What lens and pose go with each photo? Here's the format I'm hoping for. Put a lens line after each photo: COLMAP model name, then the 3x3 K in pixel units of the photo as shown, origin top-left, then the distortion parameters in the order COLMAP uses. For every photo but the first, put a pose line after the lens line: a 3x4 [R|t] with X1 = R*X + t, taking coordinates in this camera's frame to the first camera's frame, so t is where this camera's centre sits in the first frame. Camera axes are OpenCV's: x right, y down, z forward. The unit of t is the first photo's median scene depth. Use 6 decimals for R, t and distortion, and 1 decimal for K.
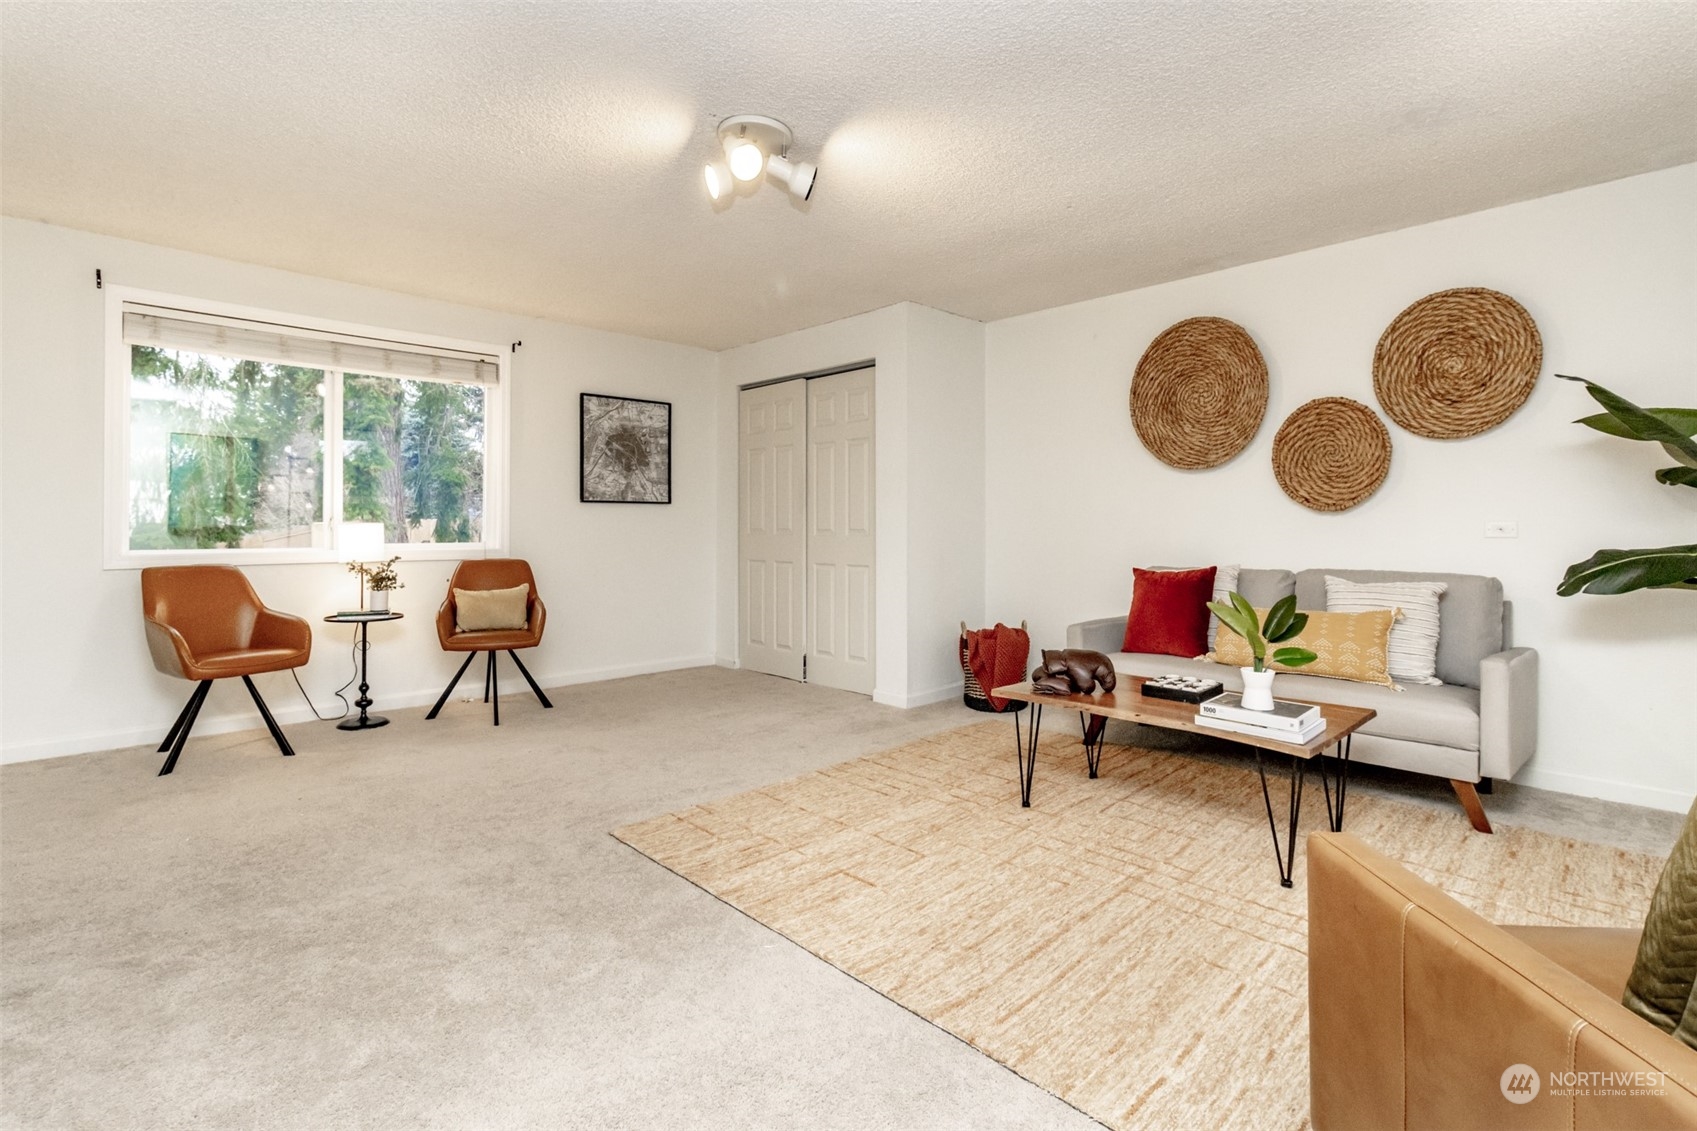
lens RADIAL K [[780.9, 0, 851.2], [0, 780.9, 540.3], [0, 0, 1]] dist [-0.000975, -0.000166]
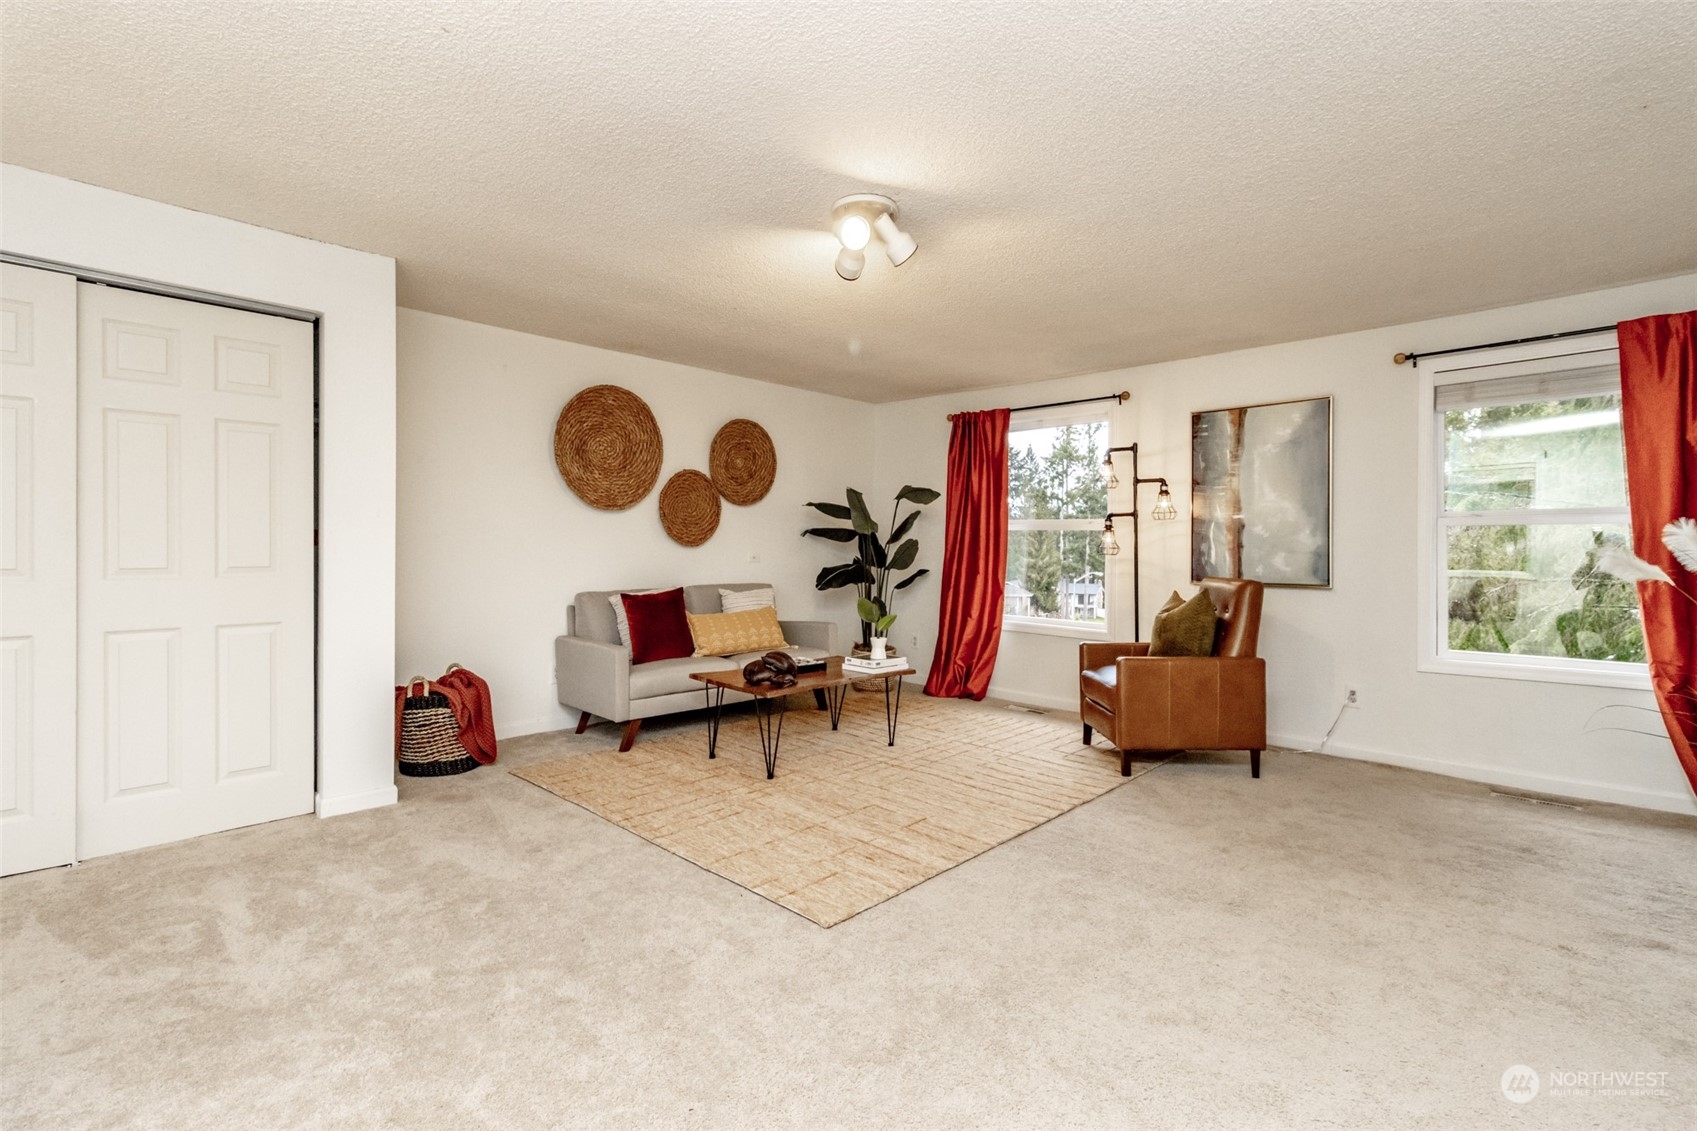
lens RADIAL K [[769.9, 0, 849.9], [0, 769.9, 545.7], [0, 0, 1]] dist [0.003330, 0.000286]
pose [[-0.031361, -0.001821, 0.999506, -1.079024], [0.004292, 0.999989, 0.001956, -0.048402], [-0.999499, 0.004351, -0.031353, 0.922953]]
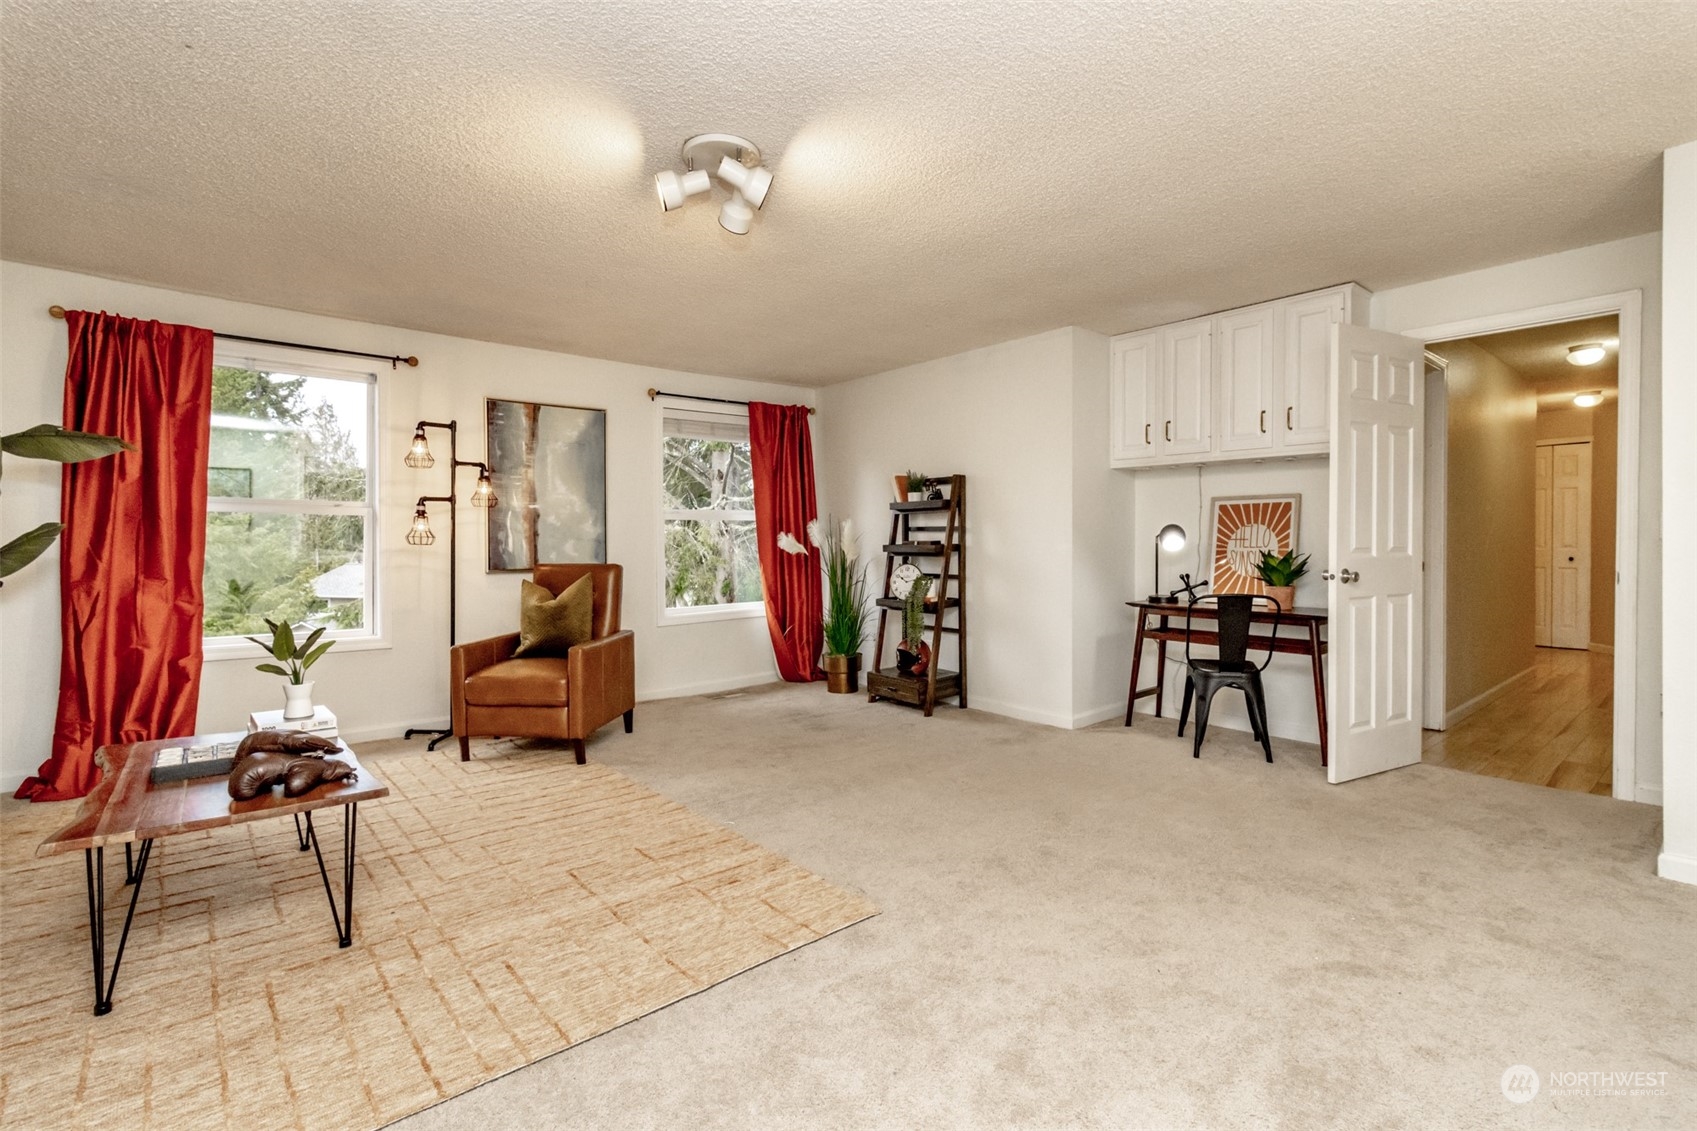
lens RADIAL K [[780.9, 0, 851.2], [0, 780.9, 540.3], [0, 0, 1]] dist [-0.000975, -0.000166]
pose [[-0.998003, 0.000211, 0.063160, -0.305504], [0.001076, 0.999906, 0.013670, -0.050897], [-0.063151, 0.013710, -0.997910, 1.730255]]
